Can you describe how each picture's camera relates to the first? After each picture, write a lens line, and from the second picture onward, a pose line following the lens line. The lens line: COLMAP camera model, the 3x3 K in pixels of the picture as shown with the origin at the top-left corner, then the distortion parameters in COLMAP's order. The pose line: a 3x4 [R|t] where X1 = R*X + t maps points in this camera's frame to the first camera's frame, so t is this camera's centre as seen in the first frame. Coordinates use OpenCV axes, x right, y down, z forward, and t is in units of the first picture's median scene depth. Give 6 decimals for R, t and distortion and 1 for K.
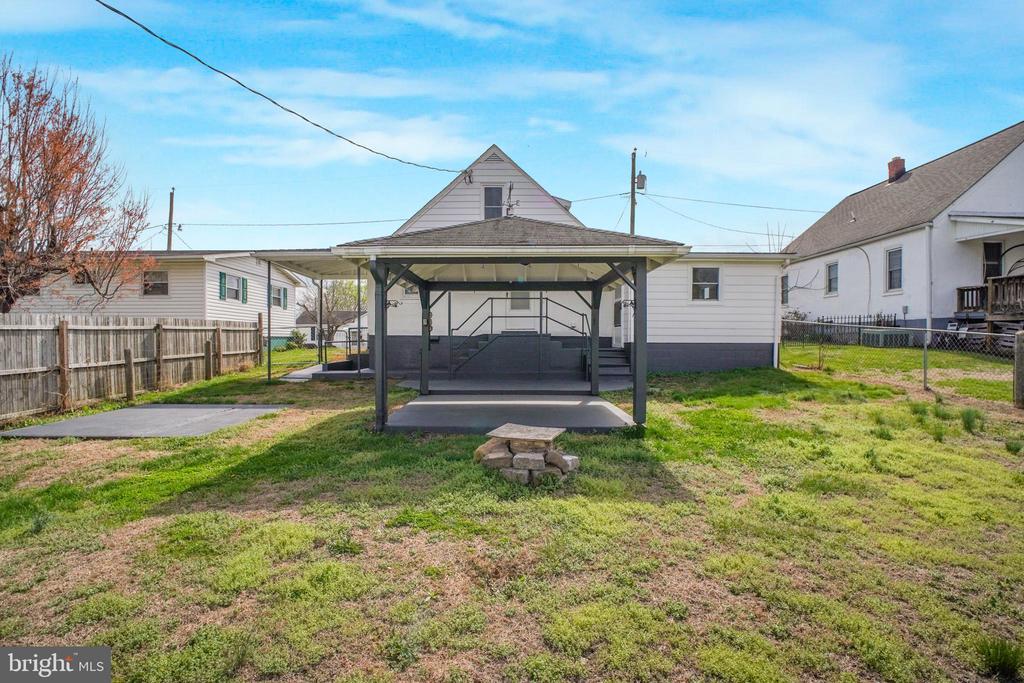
lens RADIAL K [[489.2, 0, 496.3], [0, 489.2, 341.1], [0, 0, 1]] dist [0.001919, -0.001300]
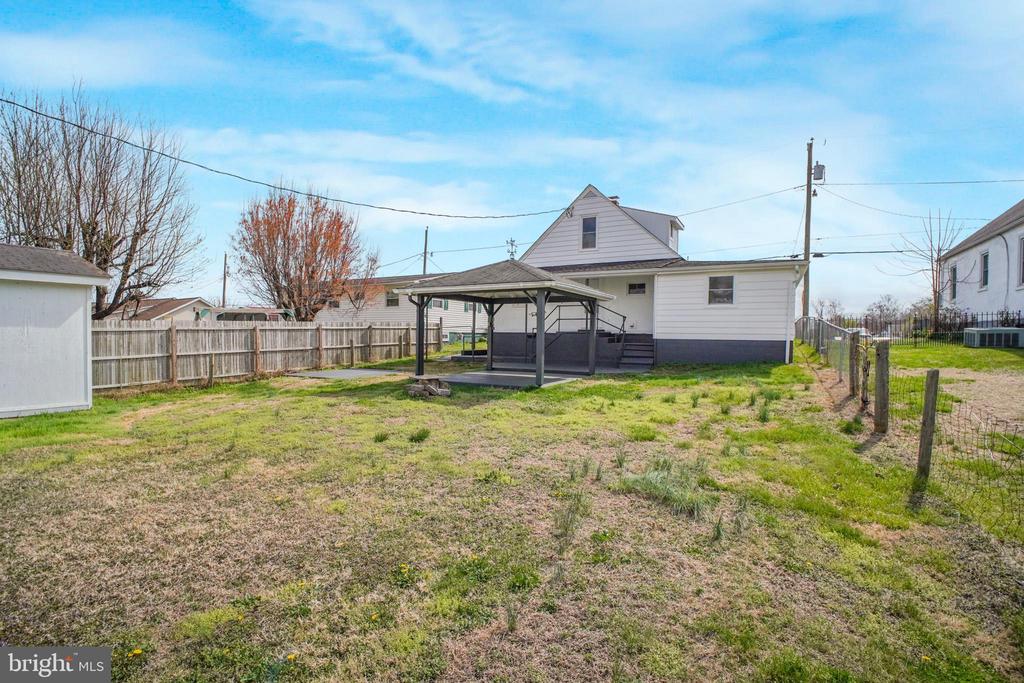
lens RADIAL K [[476.8, 0, 506.9], [0, 476.8, 330.5], [0, 0, 1]] dist [0.003272, -0.000306]
pose [[0.882044, 0.002373, -0.471161, 0.511748], [-0.009007, 0.999890, -0.011825, -0.000217], [0.471081, 0.014674, 0.881968, -0.267689]]
